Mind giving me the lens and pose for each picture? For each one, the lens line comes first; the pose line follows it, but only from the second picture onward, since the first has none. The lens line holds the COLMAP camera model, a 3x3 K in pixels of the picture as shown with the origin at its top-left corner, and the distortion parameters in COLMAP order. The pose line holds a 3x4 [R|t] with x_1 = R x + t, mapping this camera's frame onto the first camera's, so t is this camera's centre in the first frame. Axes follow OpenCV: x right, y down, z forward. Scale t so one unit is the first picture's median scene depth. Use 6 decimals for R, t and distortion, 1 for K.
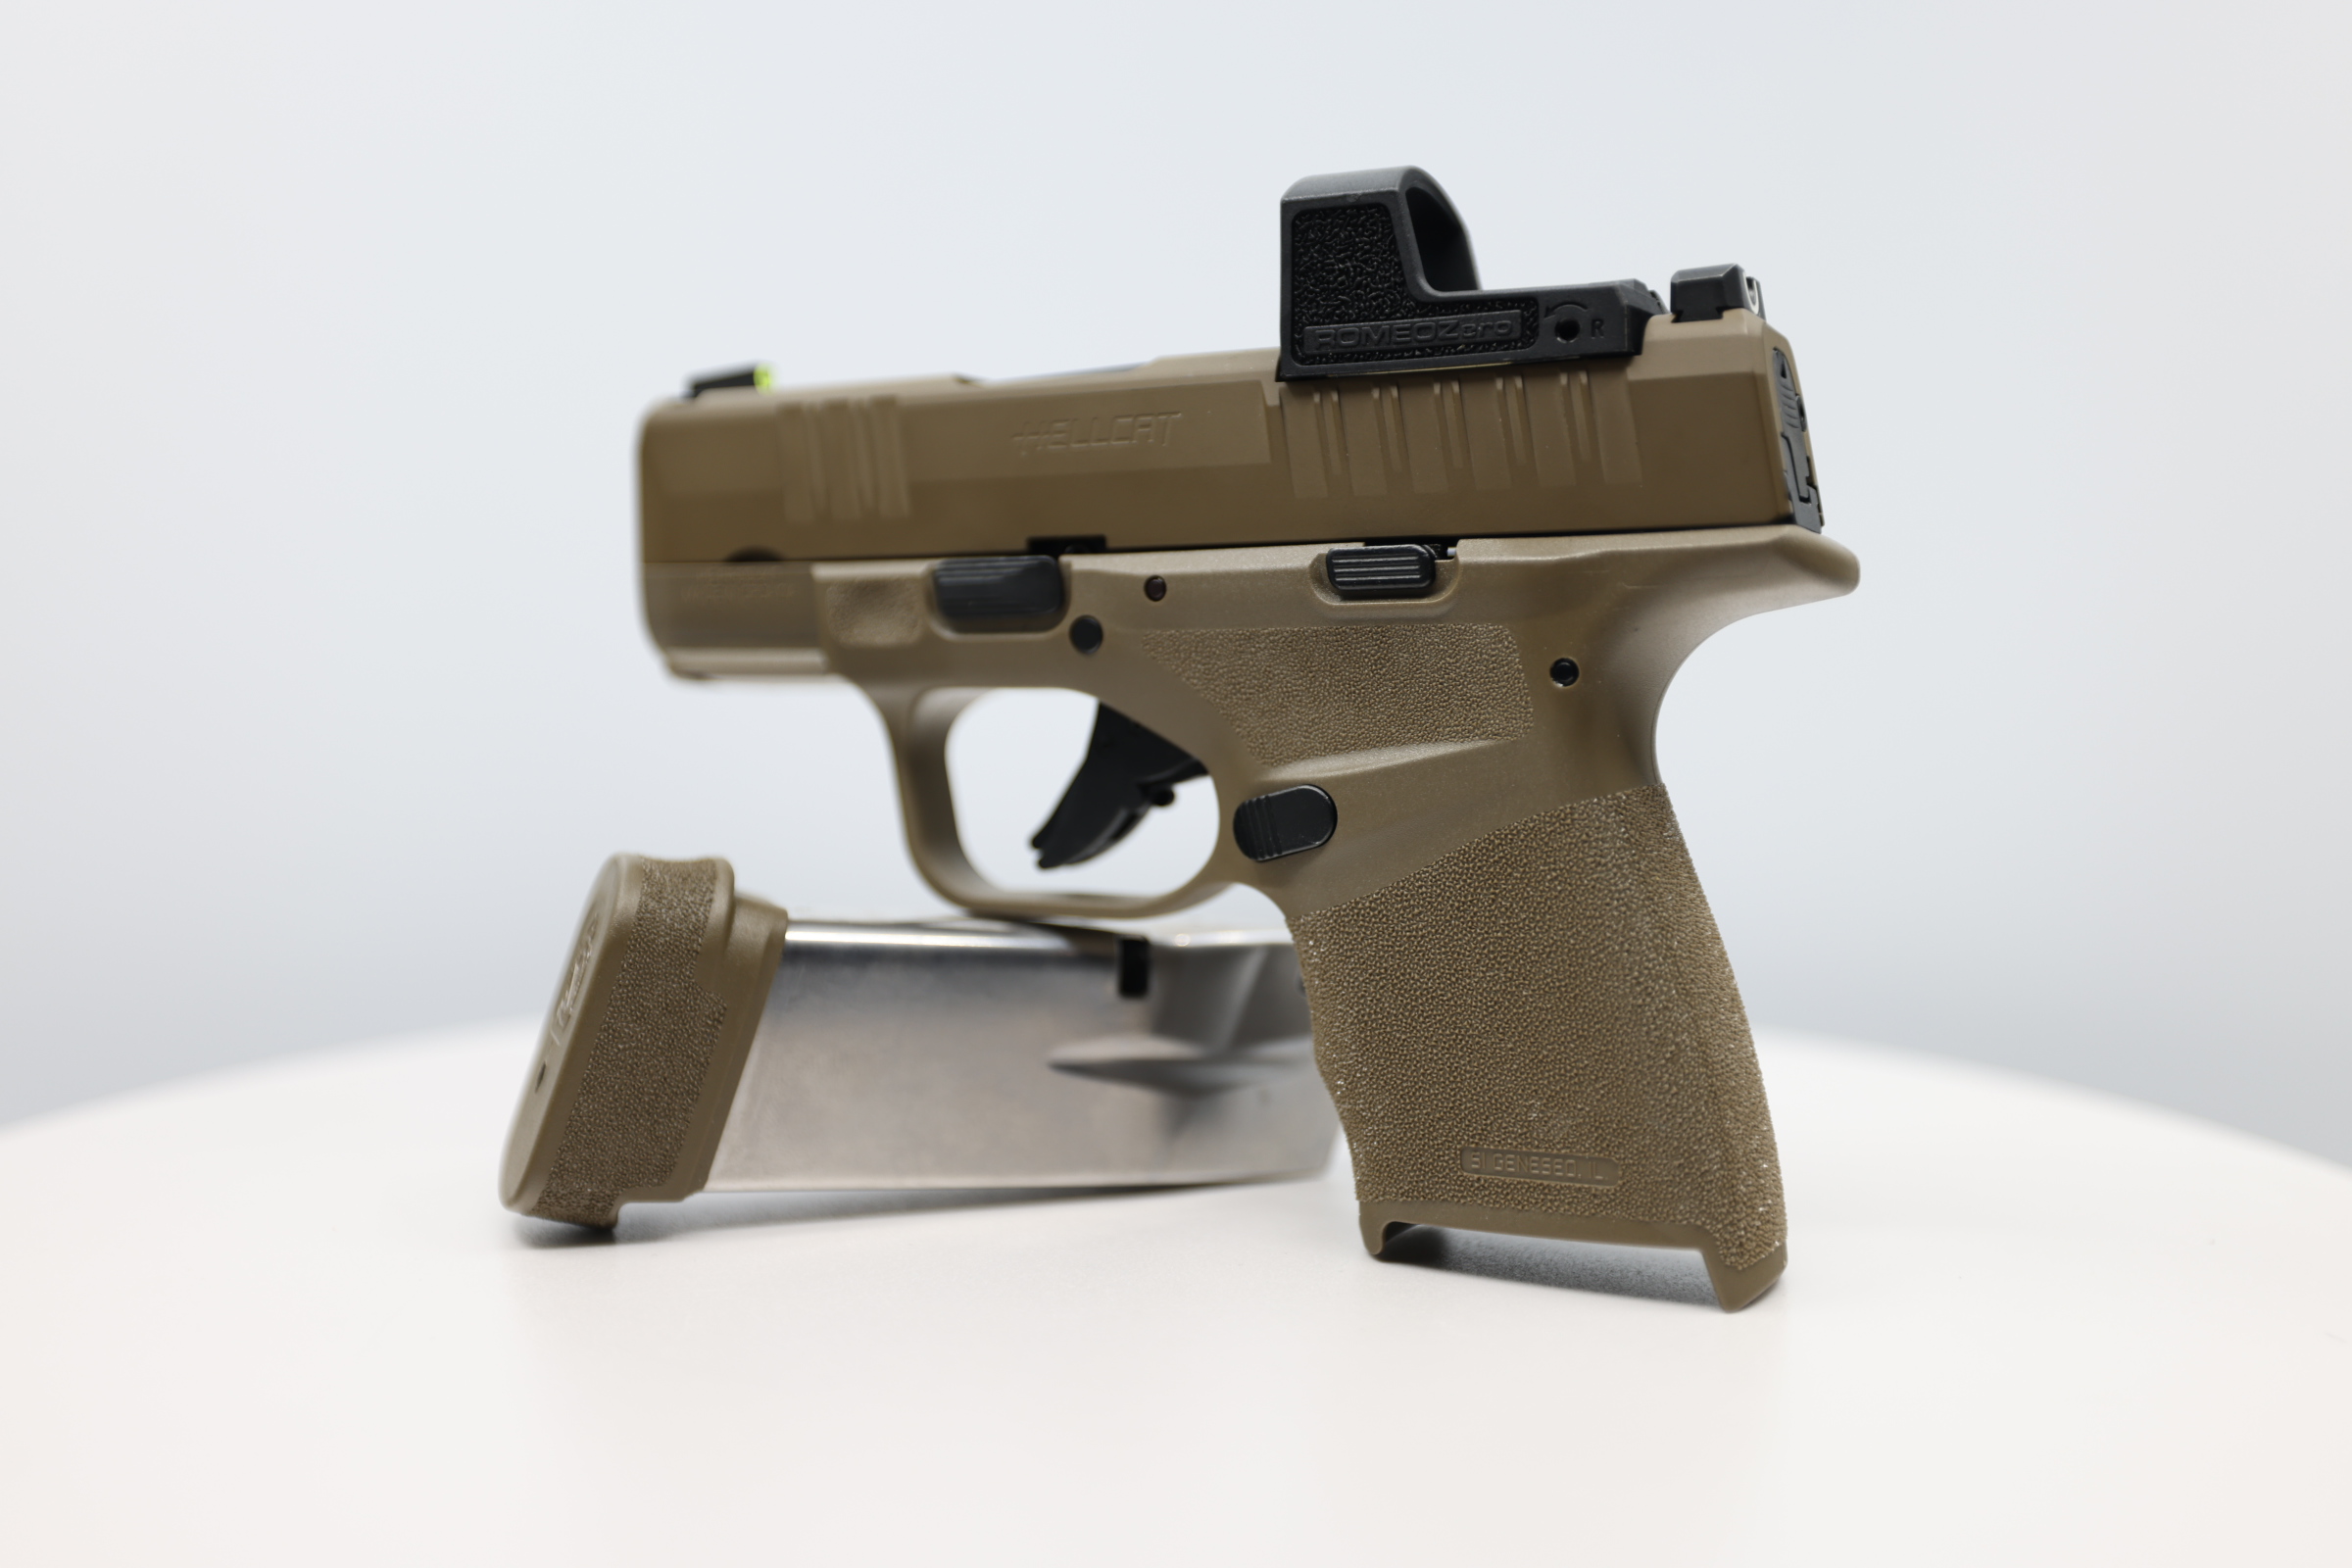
lens RADIAL K [[2220.4, 0, 1176.0], [0, 2220.4, 784.0], [0, 0, 1]] dist [-0.004308, 0.000607]
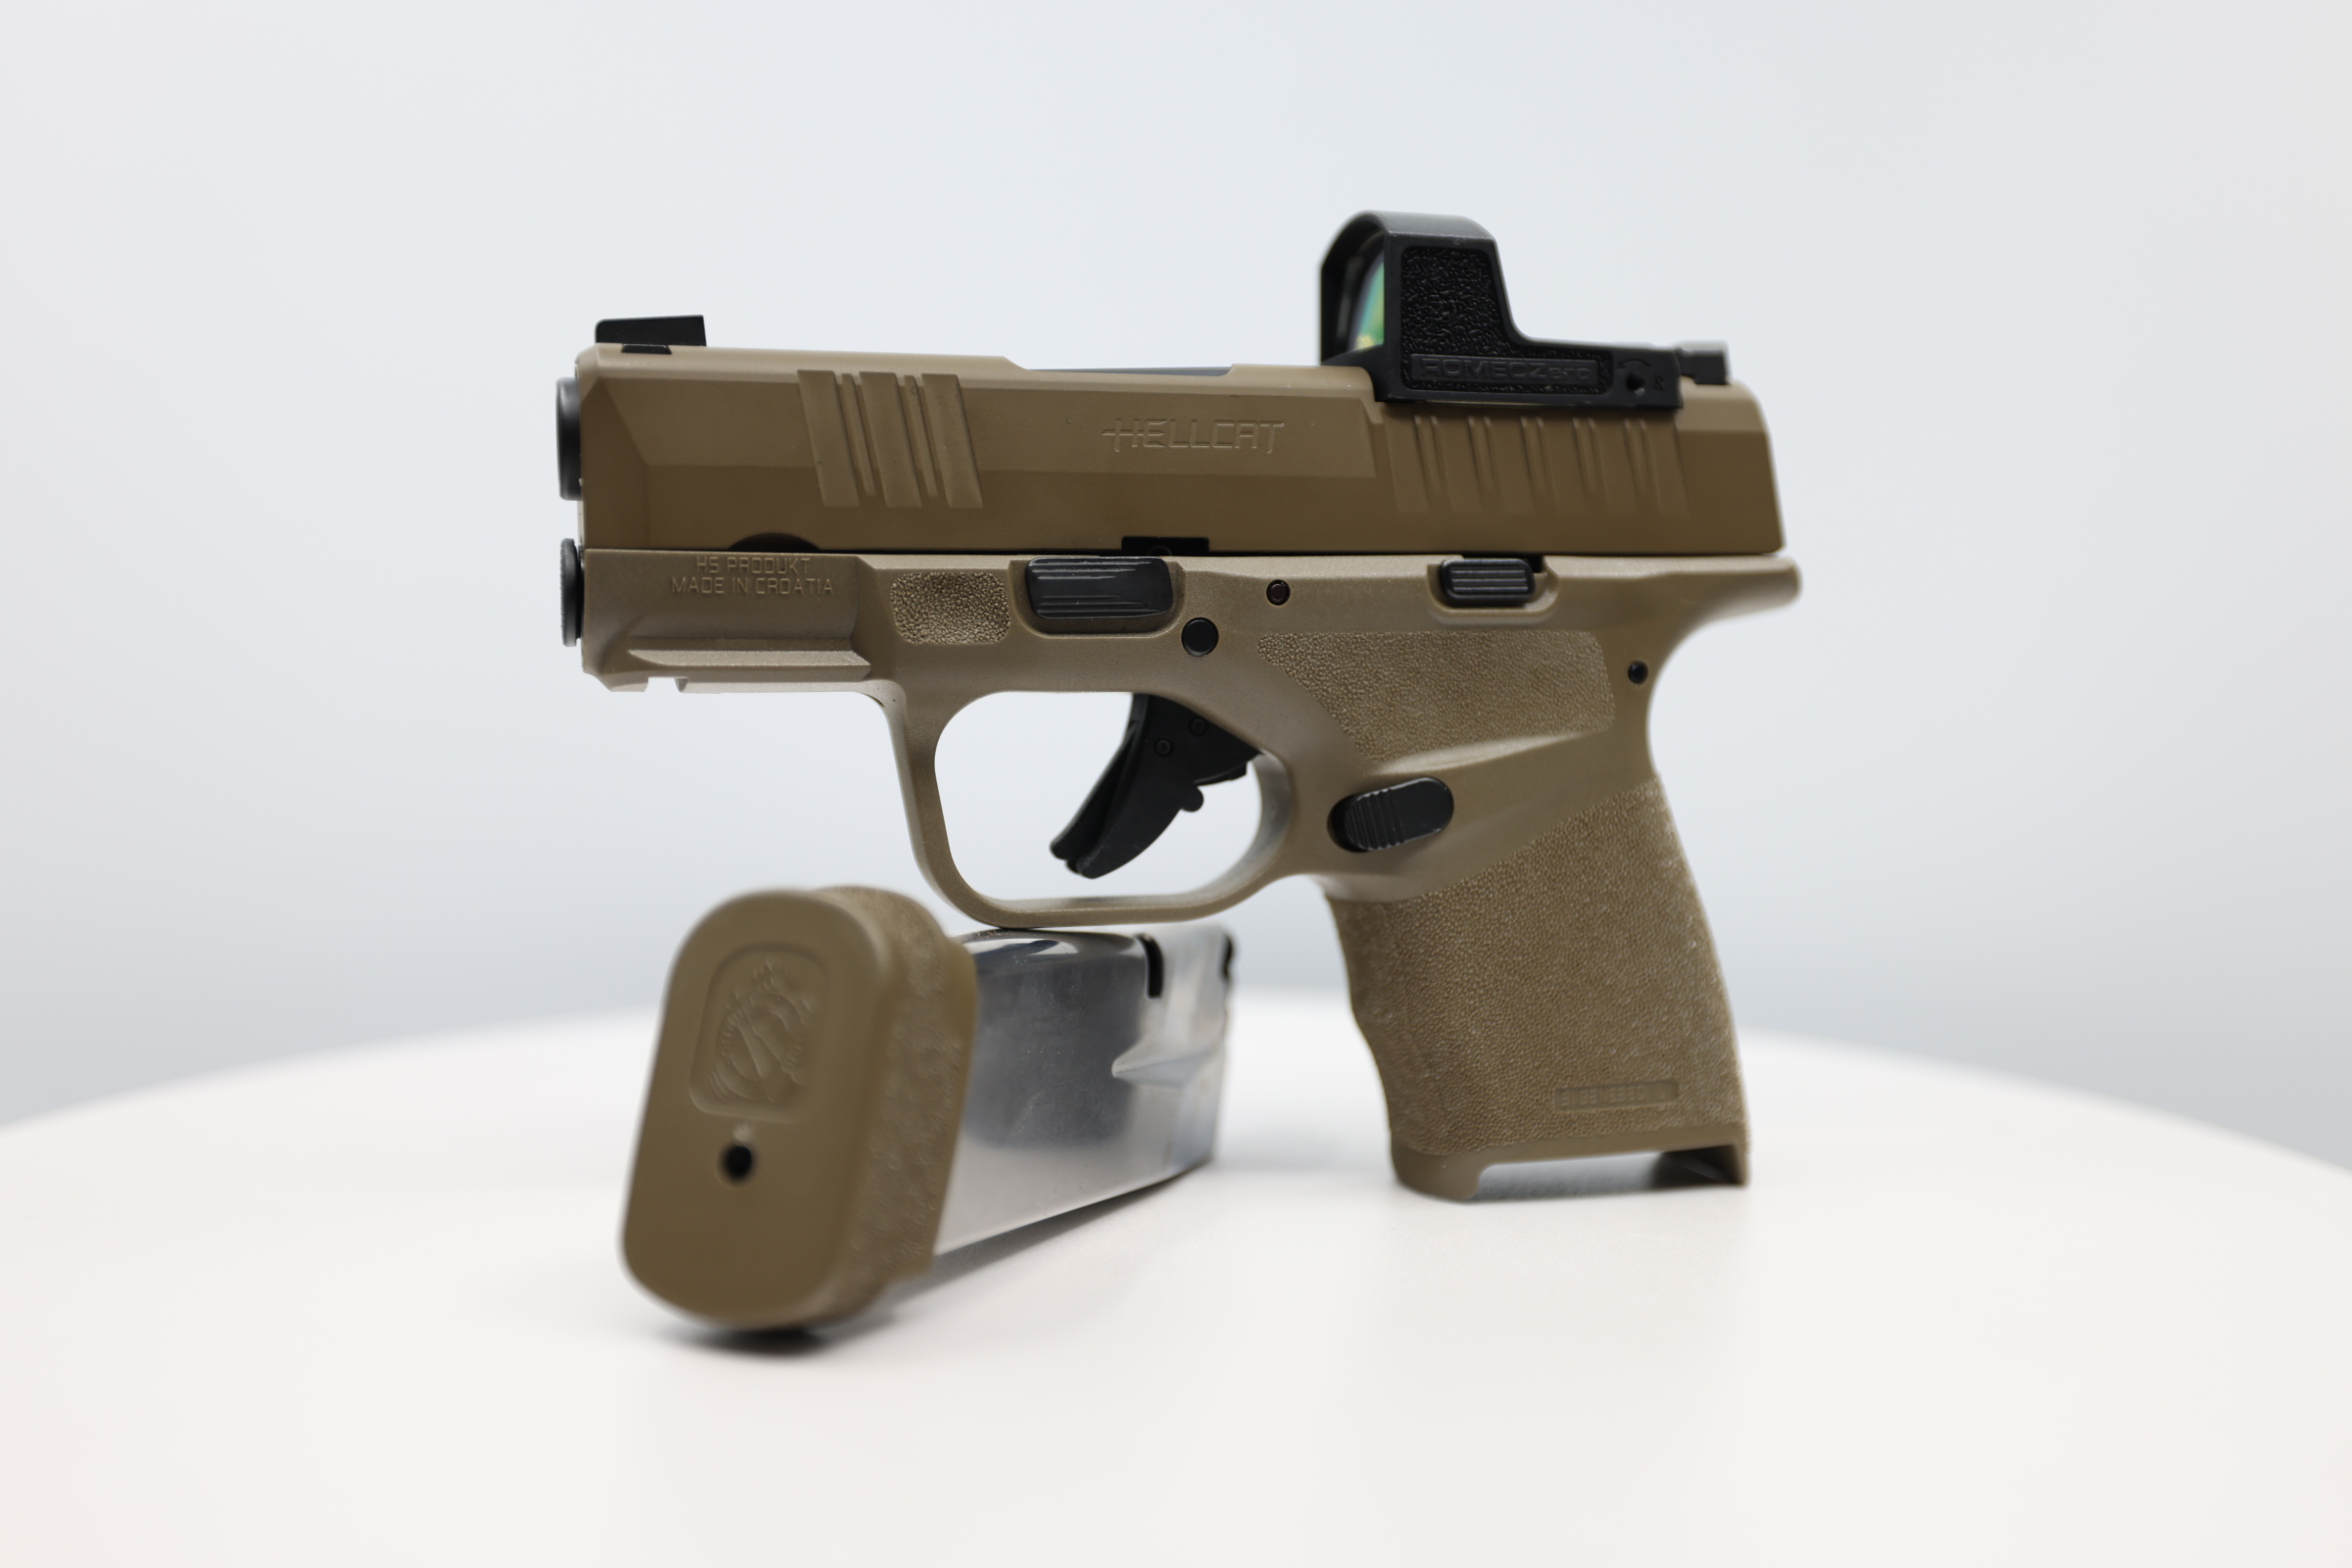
lens RADIAL K [[2220.4, 0, 1176.0], [0, 2220.4, 784.0], [0, 0, 1]] dist [-0.004308, 0.000607]
pose [[0.726520, -0.036813, 0.686159, -0.769461], [0.035923, 0.999233, 0.015574, -0.017528], [-0.686206, 0.013334, 0.727285, 0.293708]]
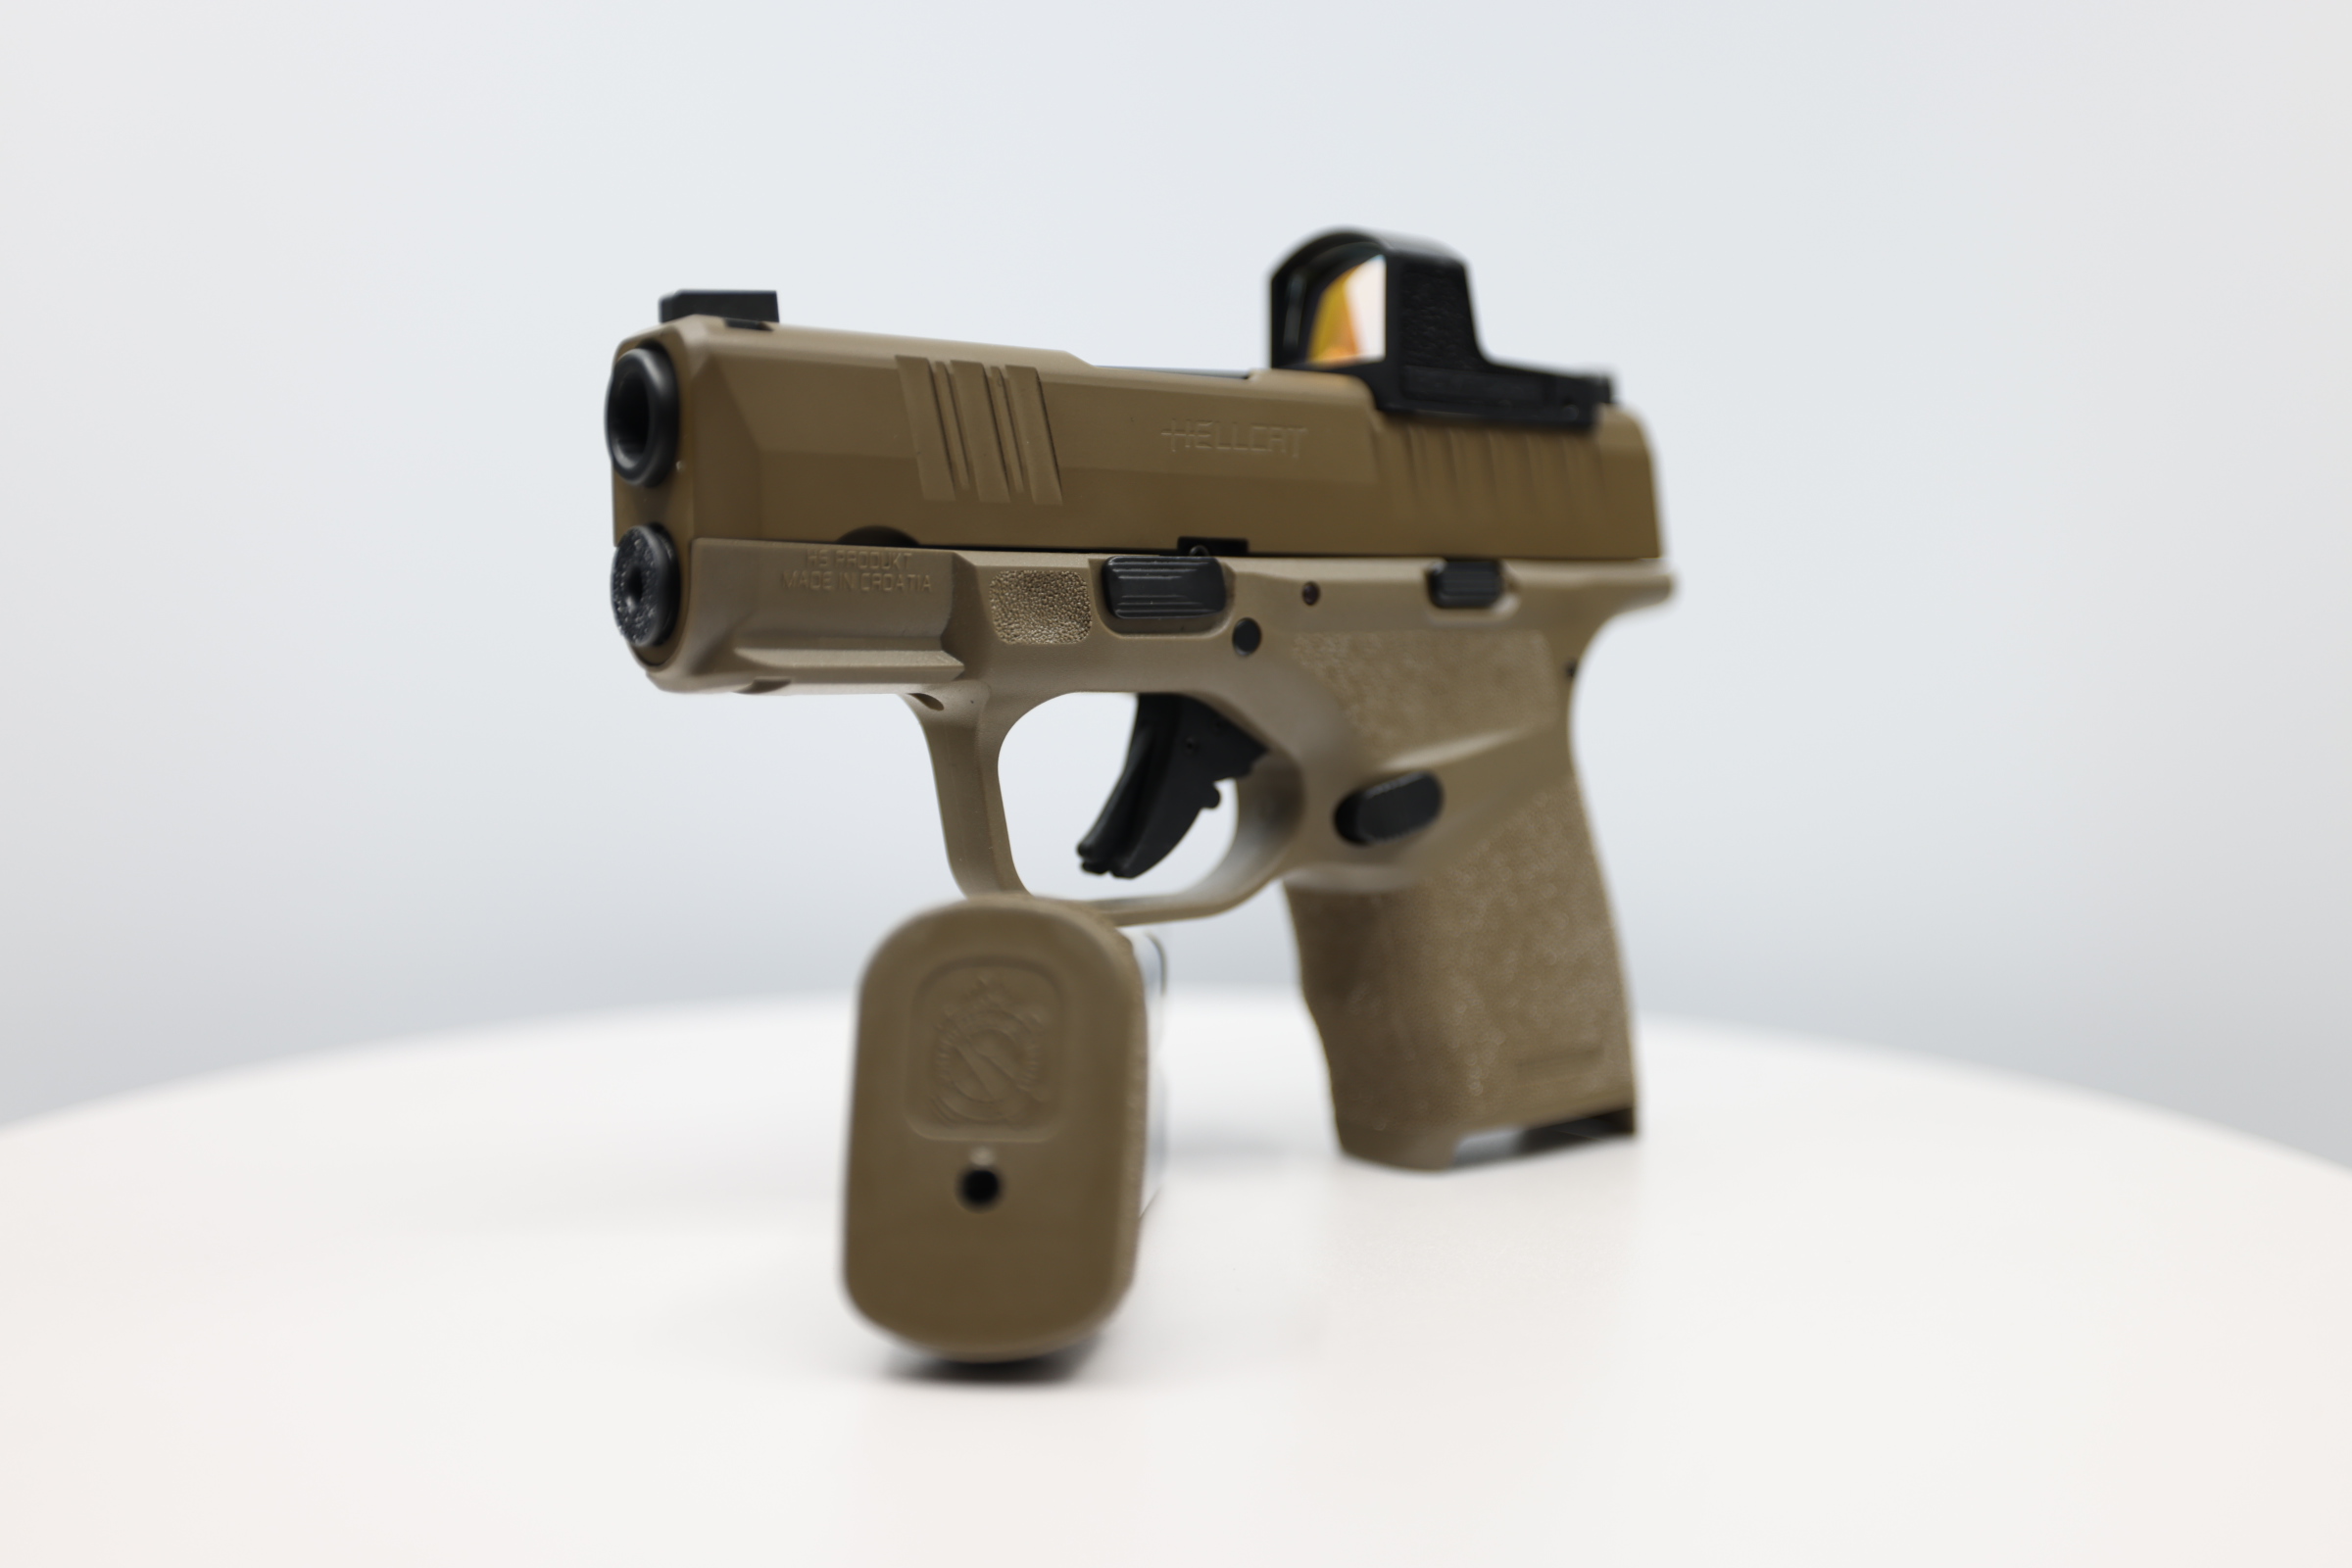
lens RADIAL K [[2220.4, 0, 1176.0], [0, 2220.4, 784.0], [0, 0, 1]] dist [-0.004308, 0.000607]
pose [[0.434545, -0.049963, 0.899263, -1.011165], [0.046653, 0.998368, 0.032926, -0.036631], [-0.899441, 0.027645, 0.436167, 0.615677]]
